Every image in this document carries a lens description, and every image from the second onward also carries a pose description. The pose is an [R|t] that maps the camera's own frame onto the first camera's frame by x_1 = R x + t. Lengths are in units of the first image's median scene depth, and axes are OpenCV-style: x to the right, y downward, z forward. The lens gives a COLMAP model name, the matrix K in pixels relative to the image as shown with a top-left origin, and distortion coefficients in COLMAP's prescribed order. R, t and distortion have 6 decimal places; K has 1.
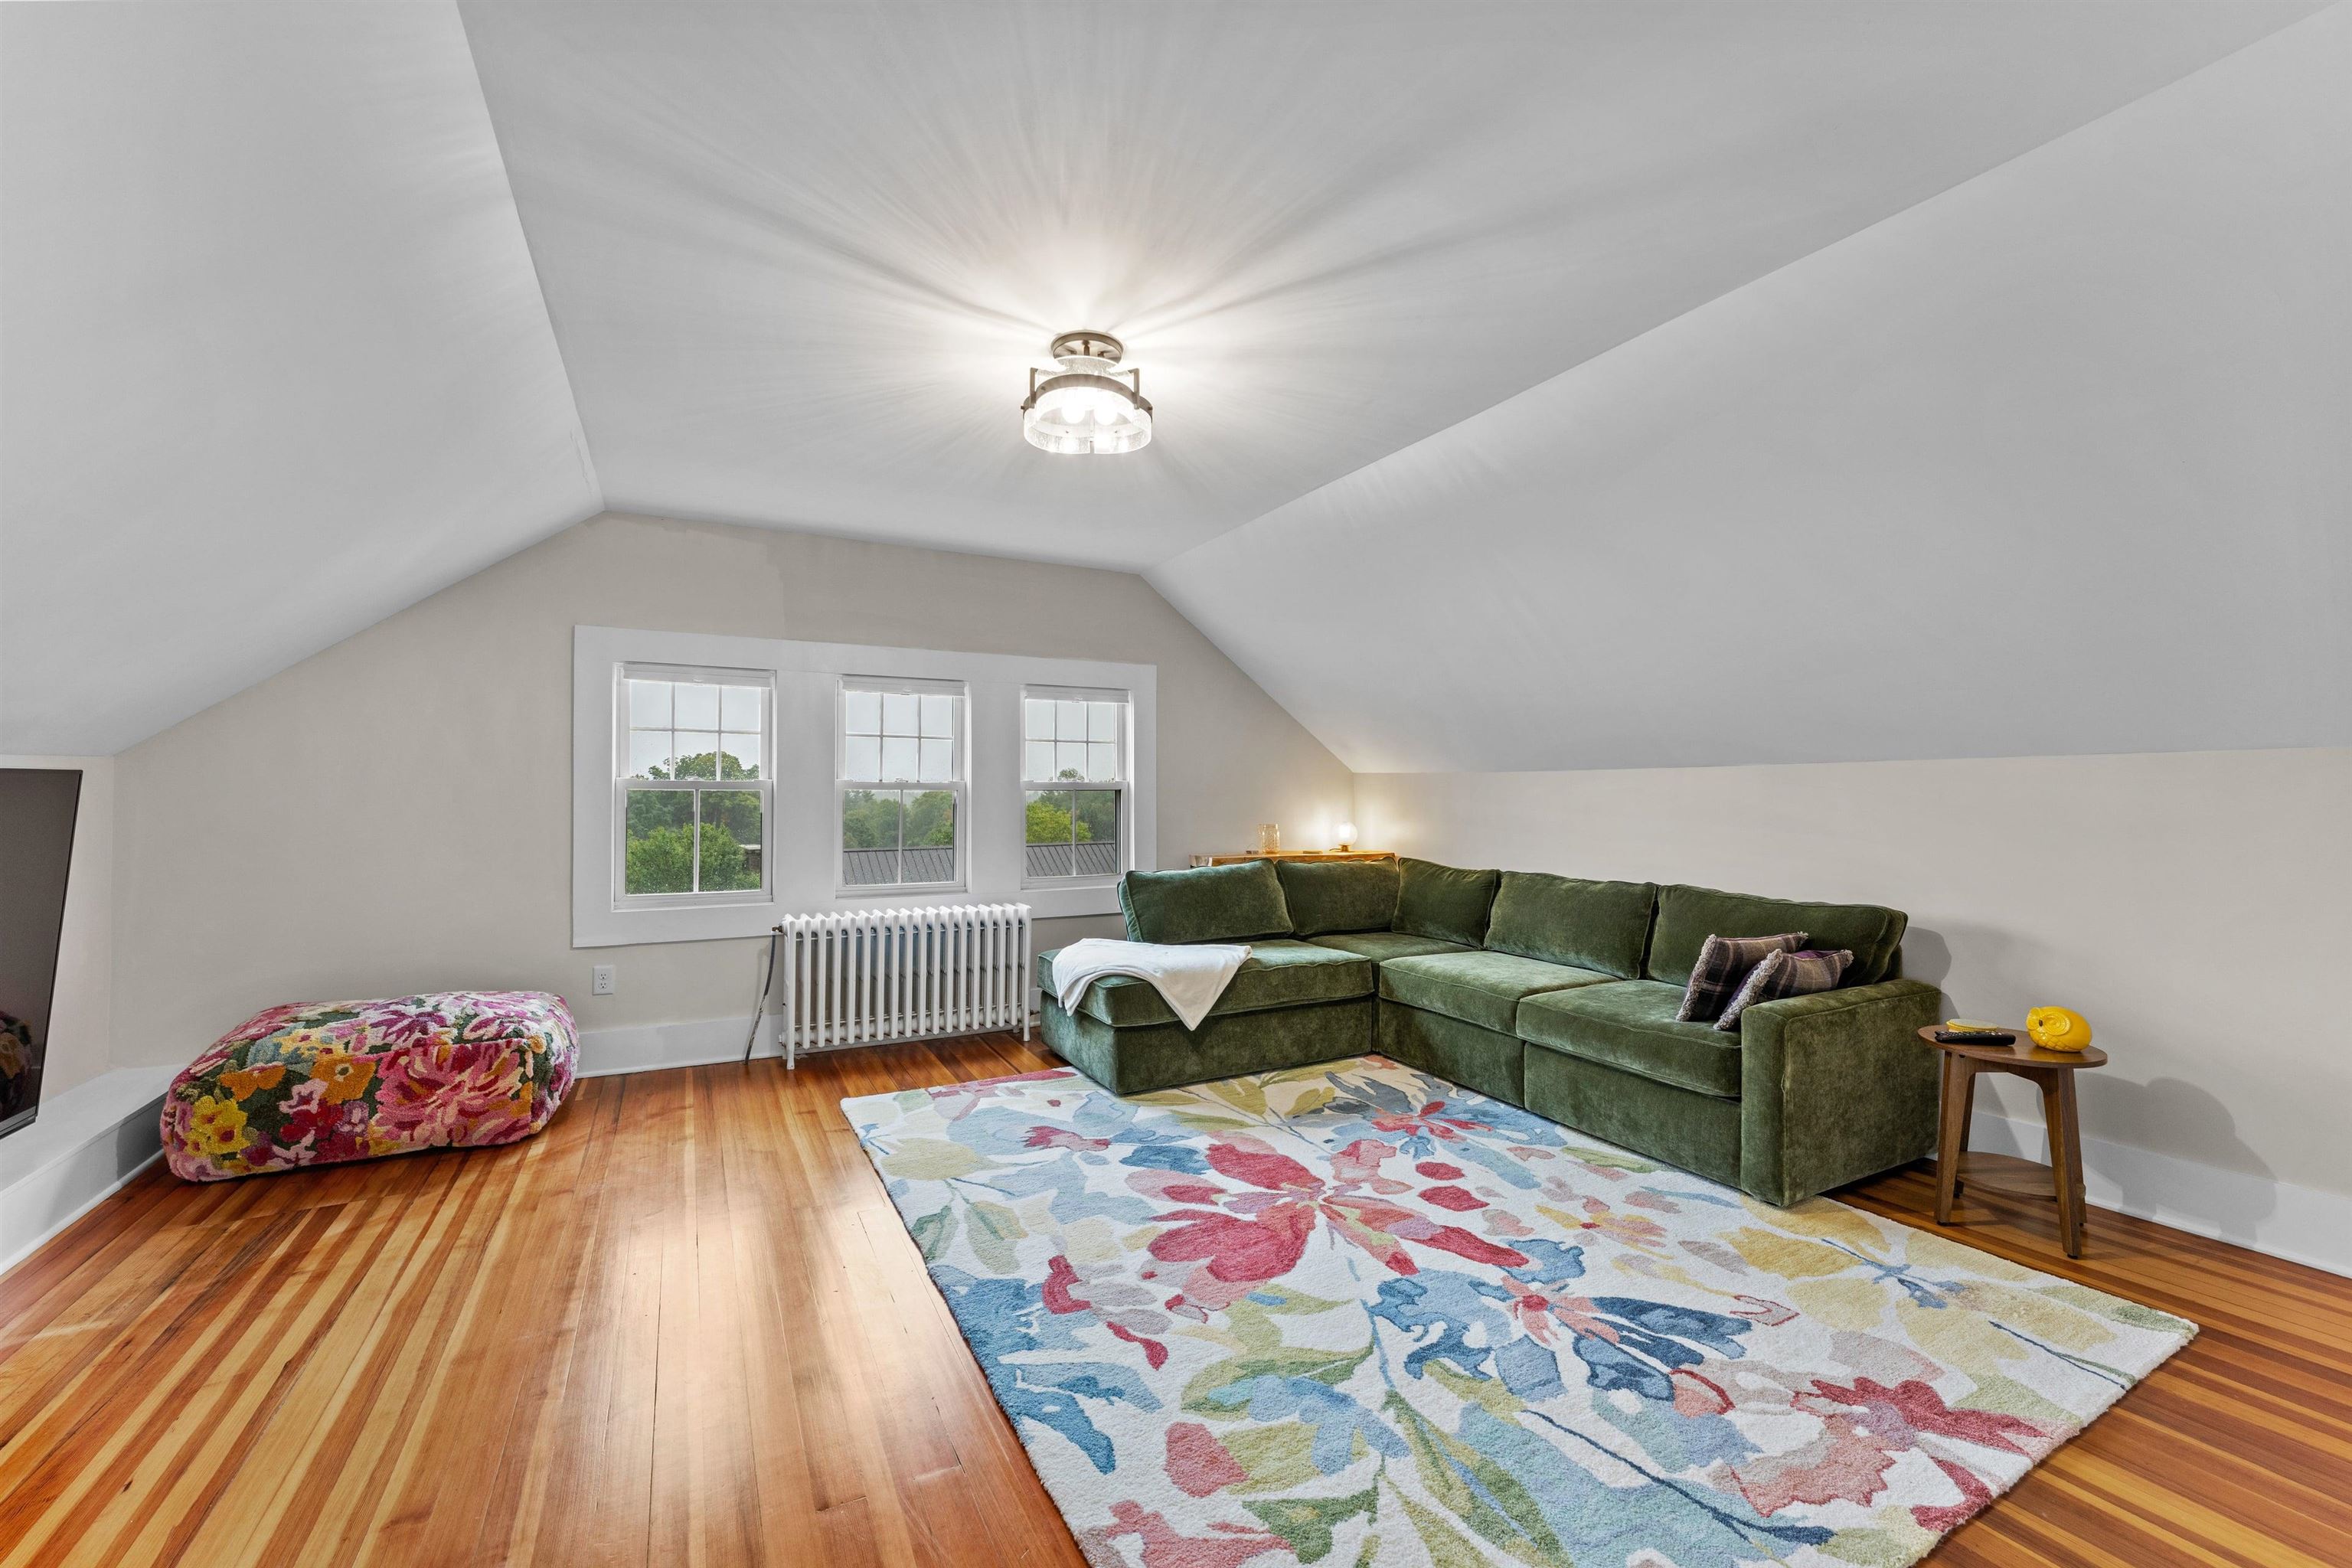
lens RADIAL K [[936.7, 0, 1155.6], [0, 936.7, 783.9], [0, 0, 1]] dist [-0.001629, -0.000927]
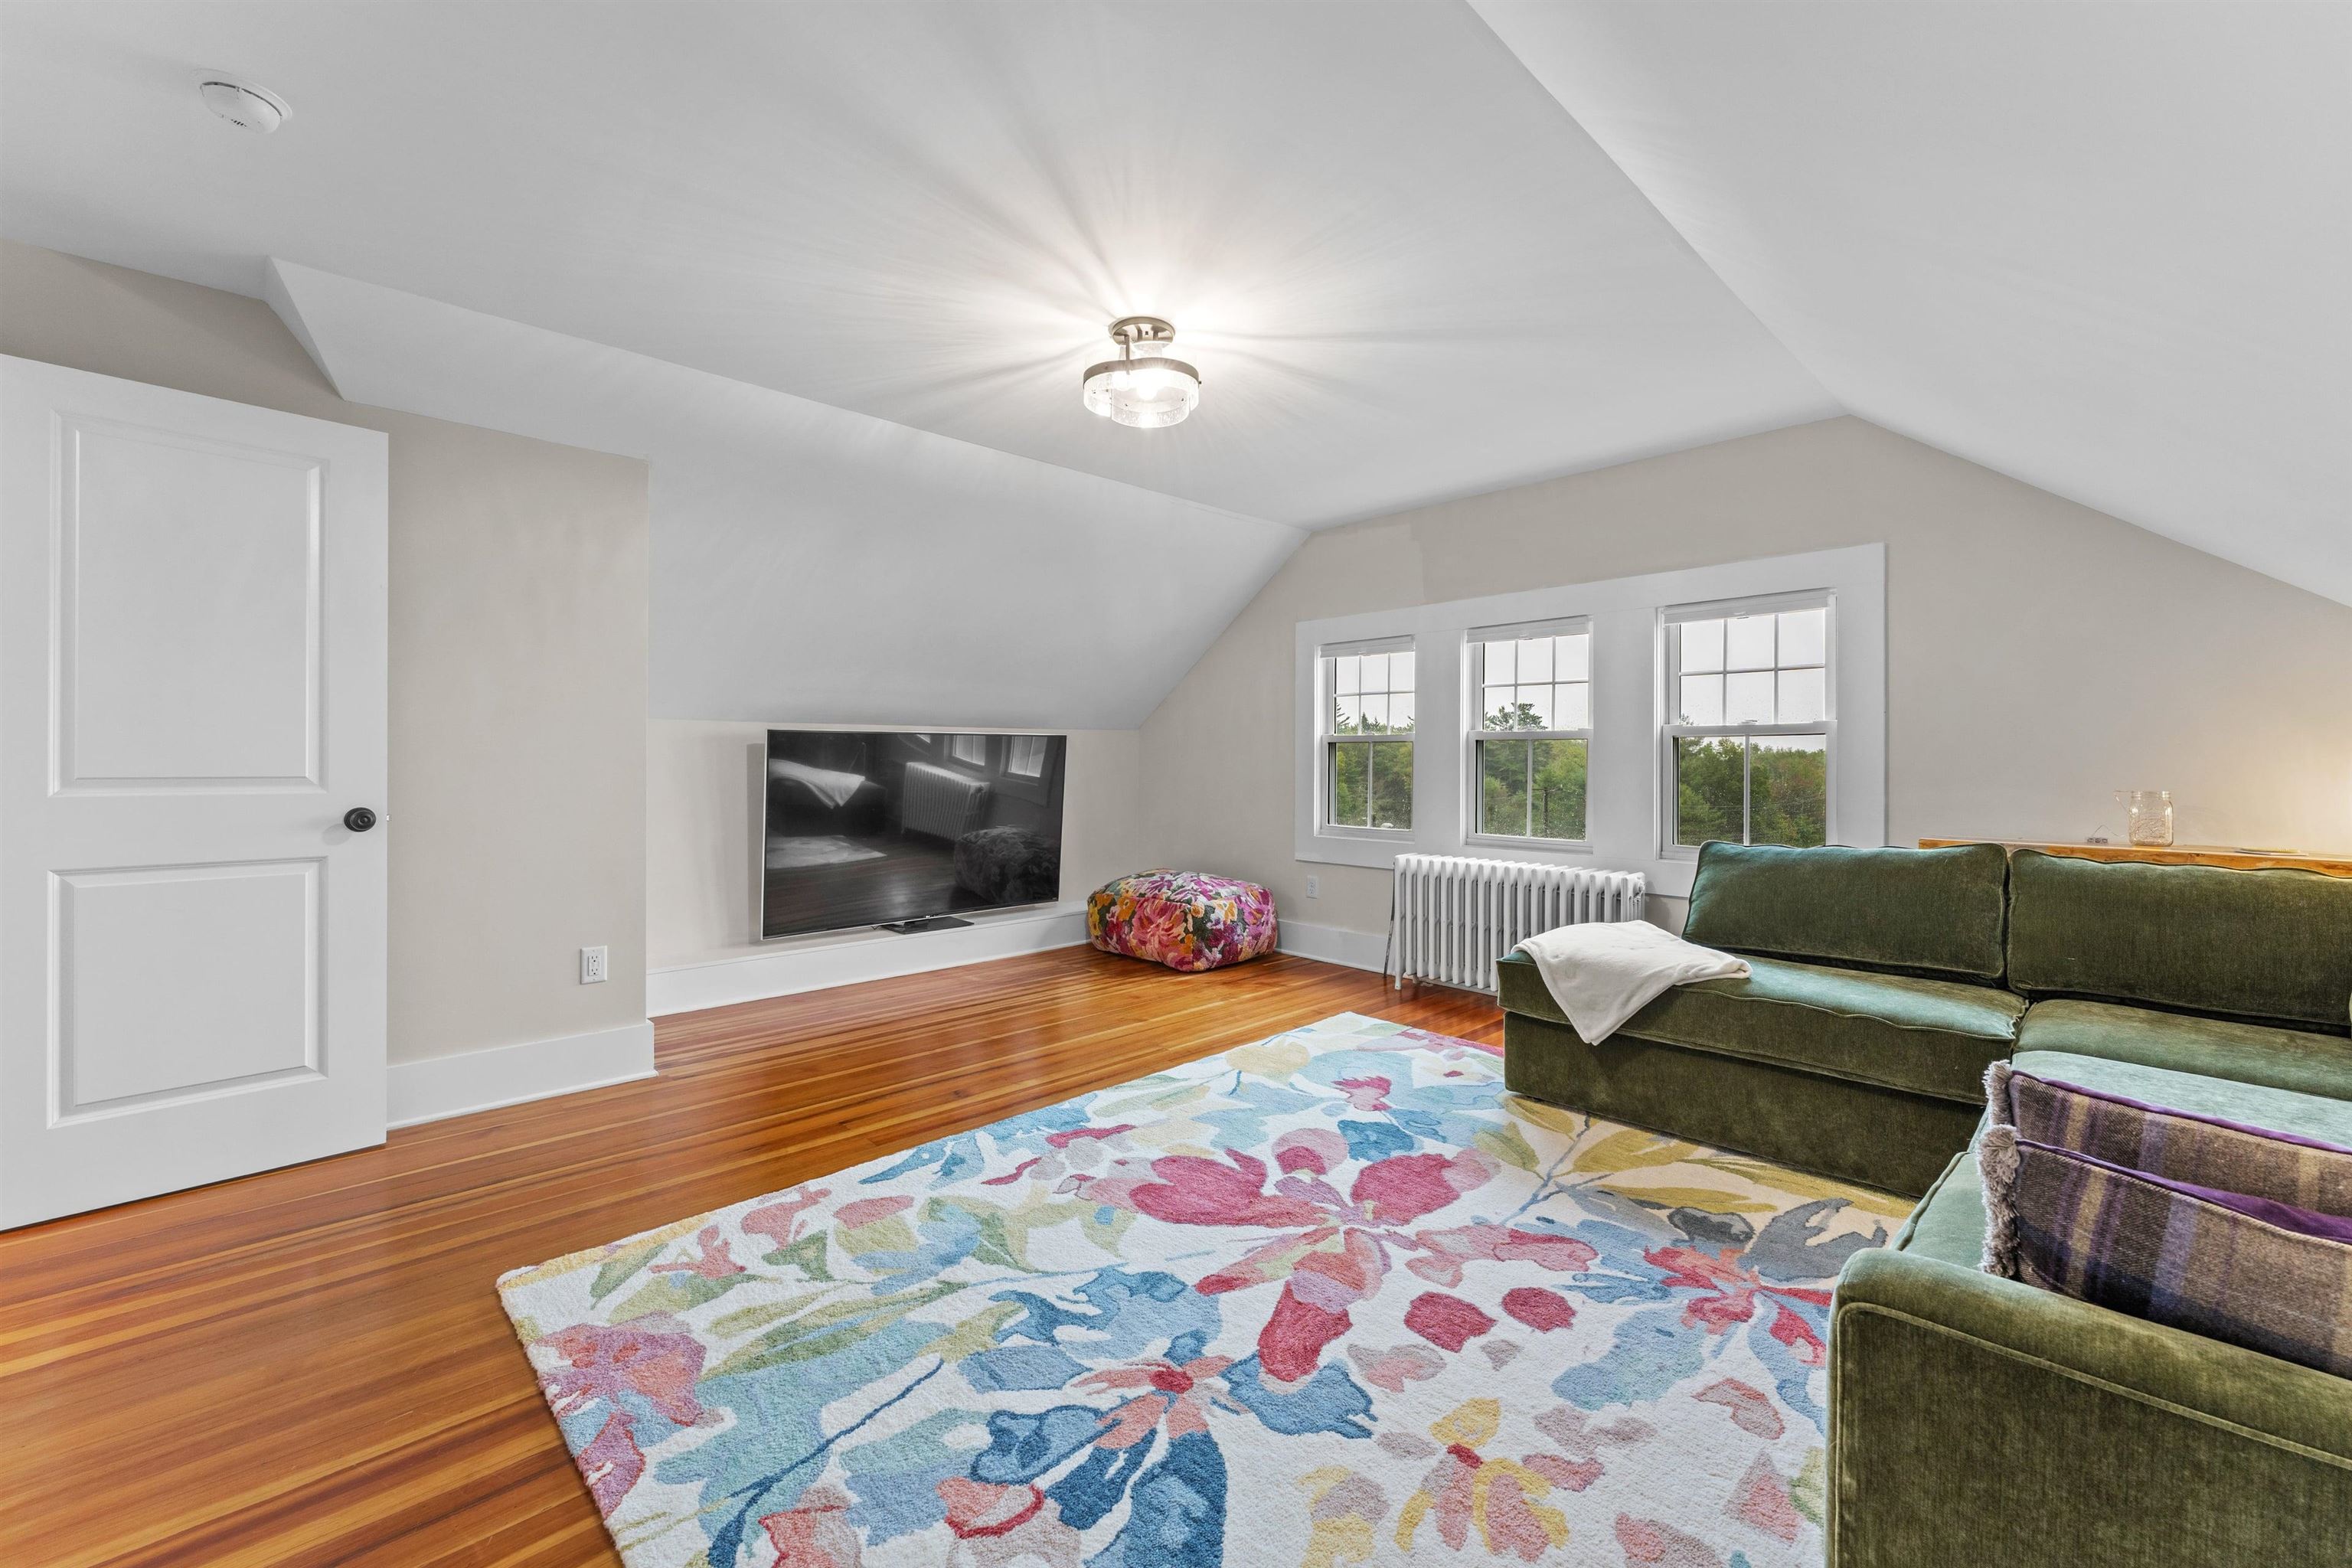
lens RADIAL K [[936.7, 0, 1192.7], [0, 936.7, 769.4], [0, 0, 1]] dist [-0.001629, -0.000927]
pose [[0.298177, 0.004807, -0.954498, 0.891302], [0.005117, 0.999965, 0.006634, 0.046513], [0.954497, -0.006862, 0.298142, 0.629881]]
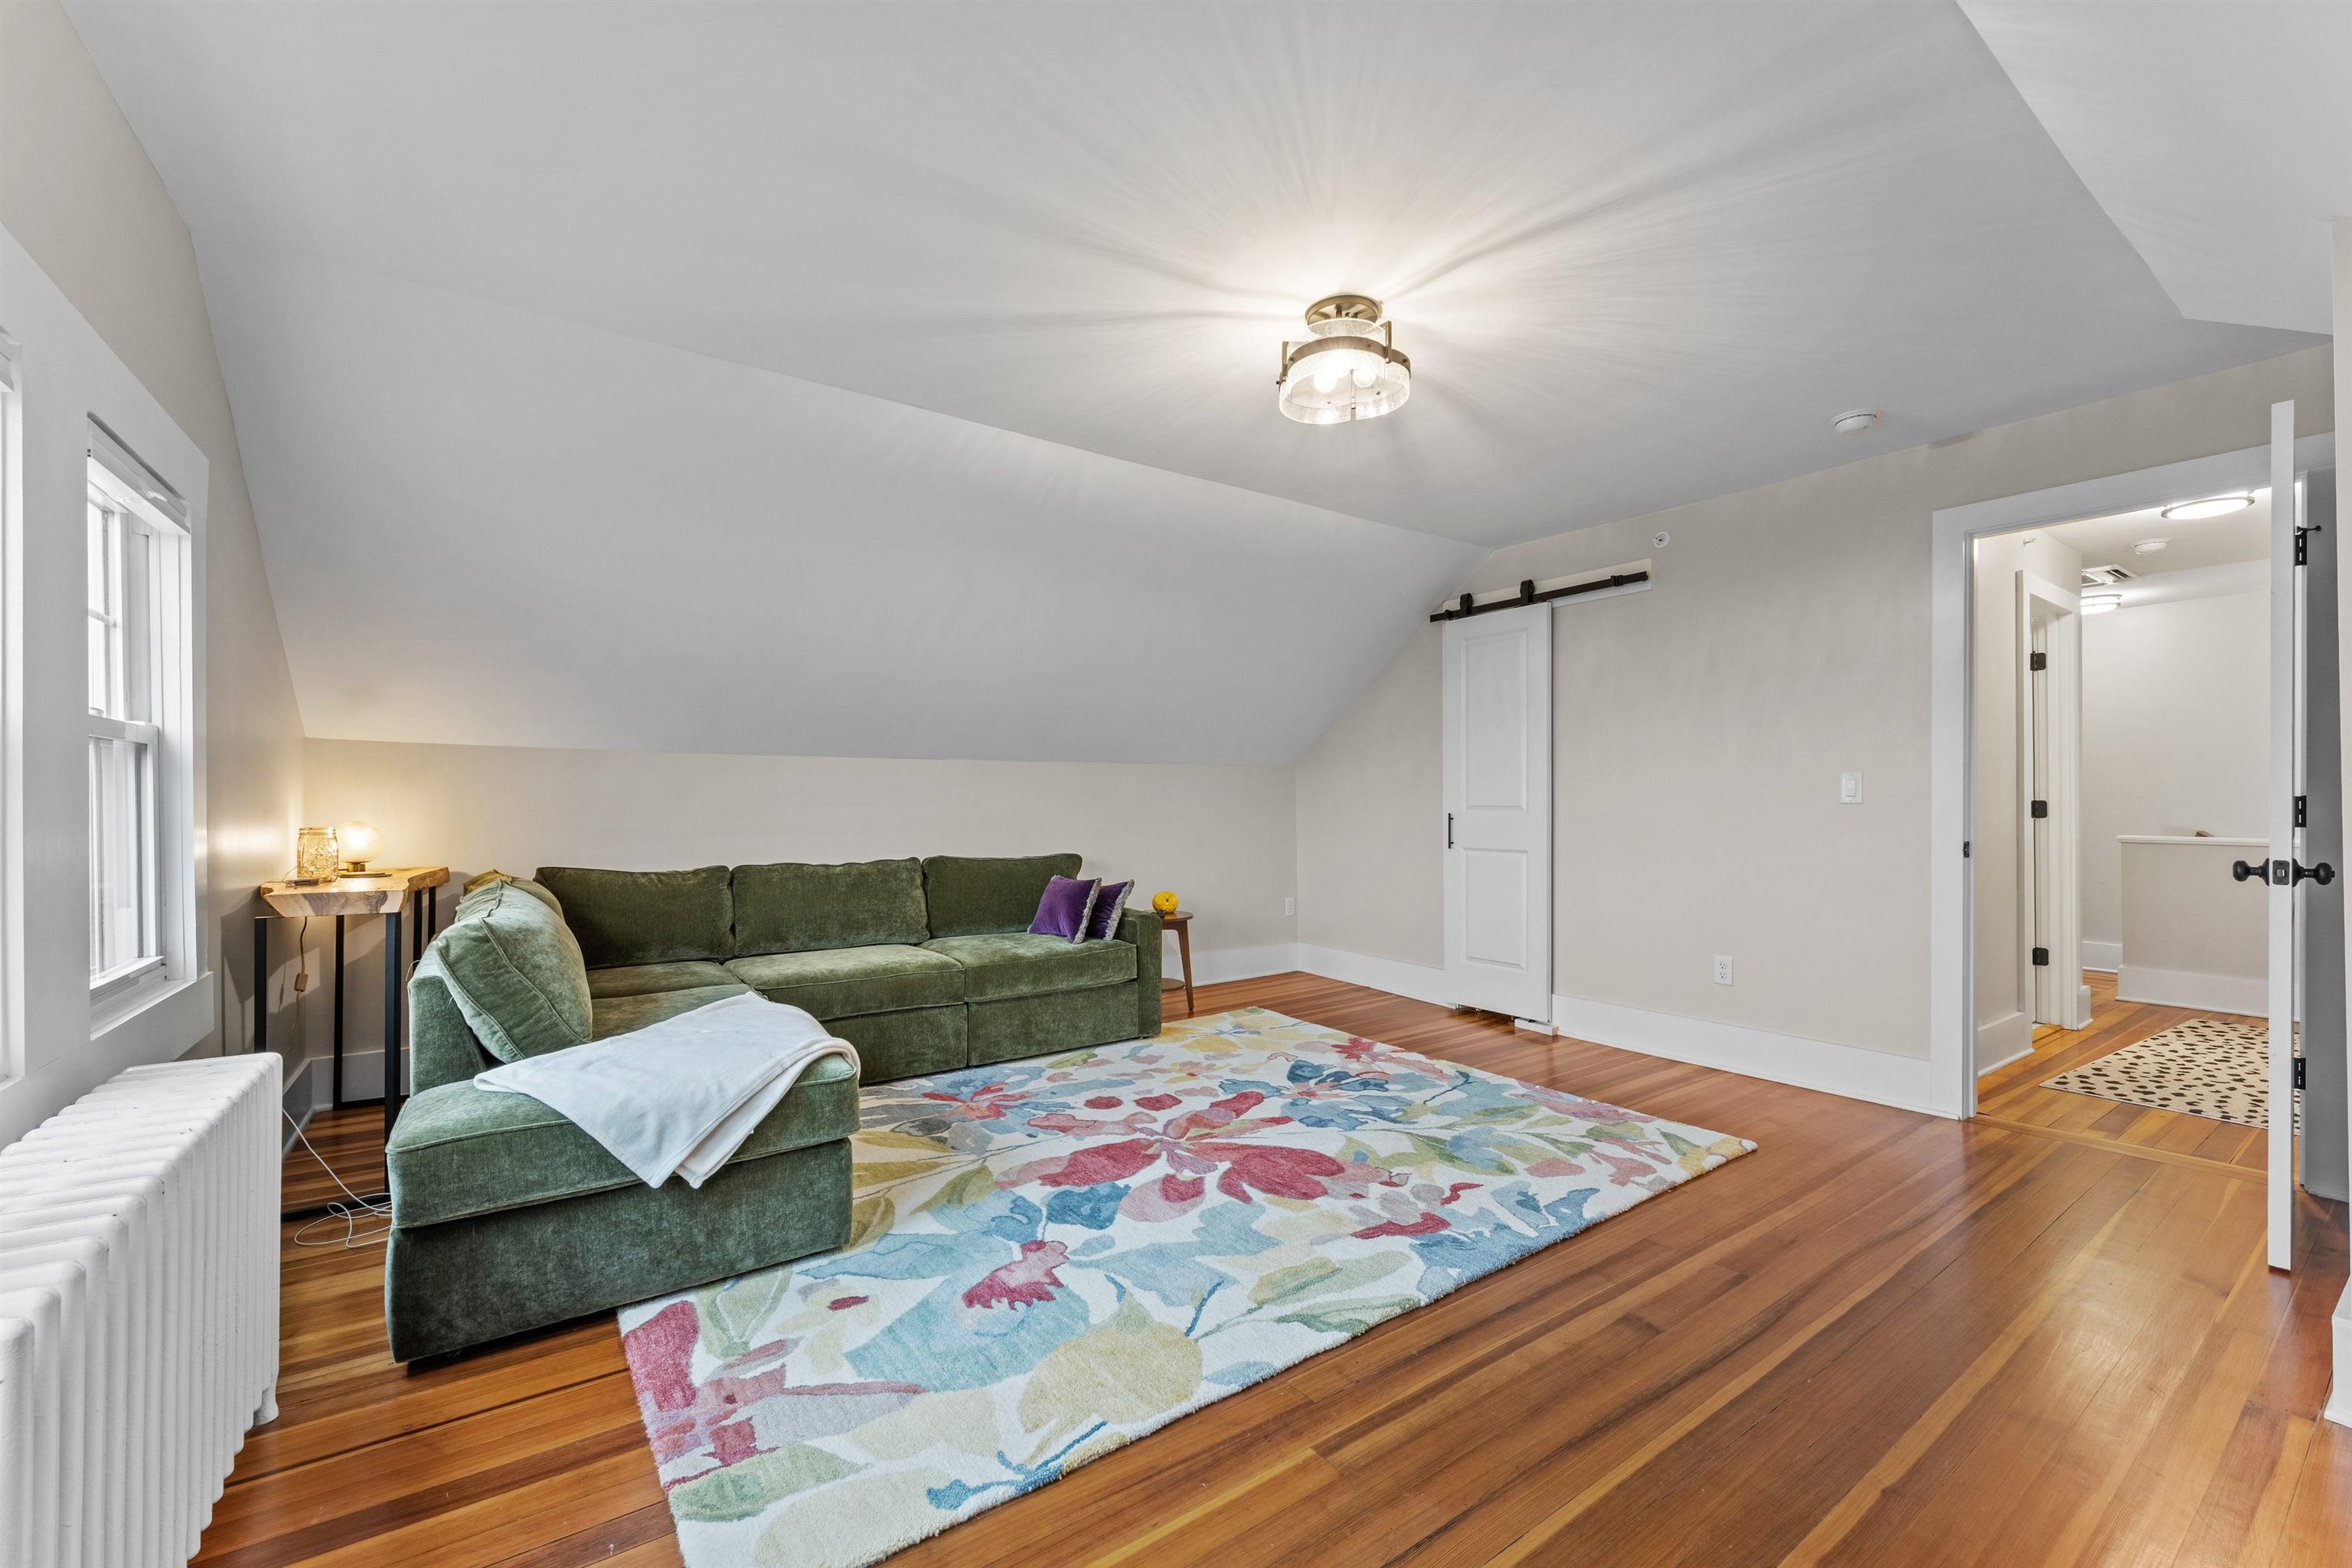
lens RADIAL K [[936.7, 0, 1182.7], [0, 936.7, 804.5], [0, 0, 1]] dist [-0.001629, -0.000927]
pose [[-0.146721, -0.002065, 0.989176, -0.902383], [-0.008477, 0.999964, 0.000830, 0.049097], [-0.989142, -0.008263, -0.146733, 1.147247]]
